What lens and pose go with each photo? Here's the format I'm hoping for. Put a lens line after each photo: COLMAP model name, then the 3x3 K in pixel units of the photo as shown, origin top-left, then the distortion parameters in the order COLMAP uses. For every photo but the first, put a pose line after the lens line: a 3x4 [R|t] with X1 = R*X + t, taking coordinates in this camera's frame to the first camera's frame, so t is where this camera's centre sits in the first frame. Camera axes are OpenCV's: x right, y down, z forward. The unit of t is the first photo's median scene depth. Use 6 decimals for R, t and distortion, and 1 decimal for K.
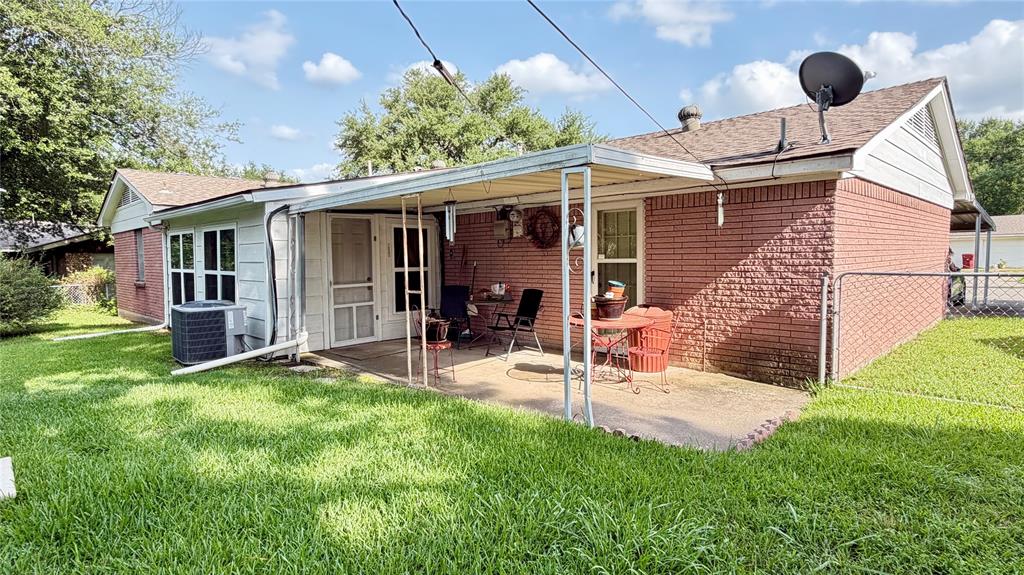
lens RADIAL K [[550.9, 0, 510.8], [0, 550.9, 289.8], [0, 0, 1]] dist [-0.004216, -0.000394]
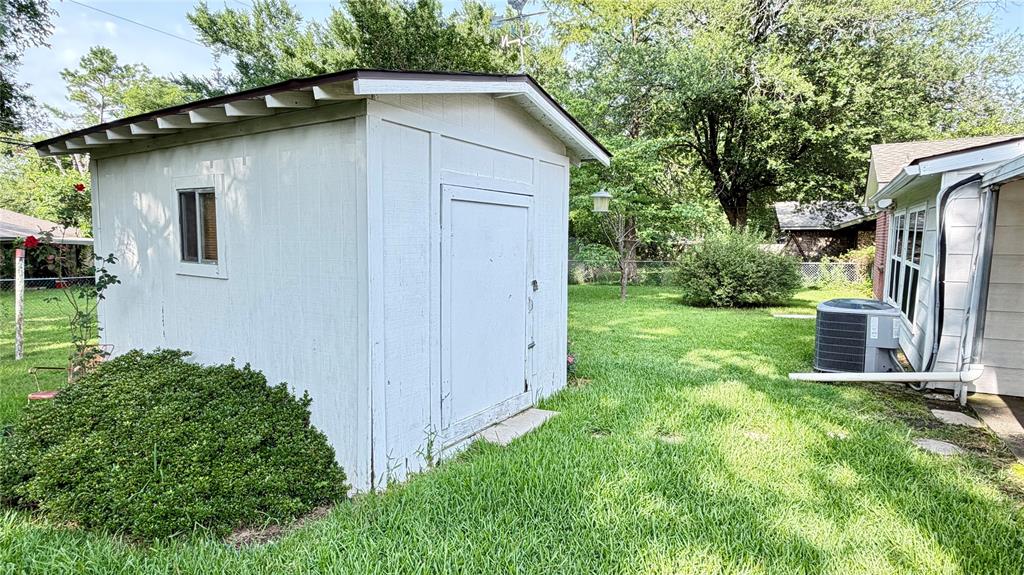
lens RADIAL K [[550.9, 0, 510.6], [0, 550.9, 284.3], [0, 0, 1]] dist [-0.004216, -0.000394]
pose [[0.235392, 0.096944, -0.967053, 0.083782], [-0.058455, 0.994624, 0.085479, -0.029245], [0.970141, 0.036408, 0.239793, 0.192618]]
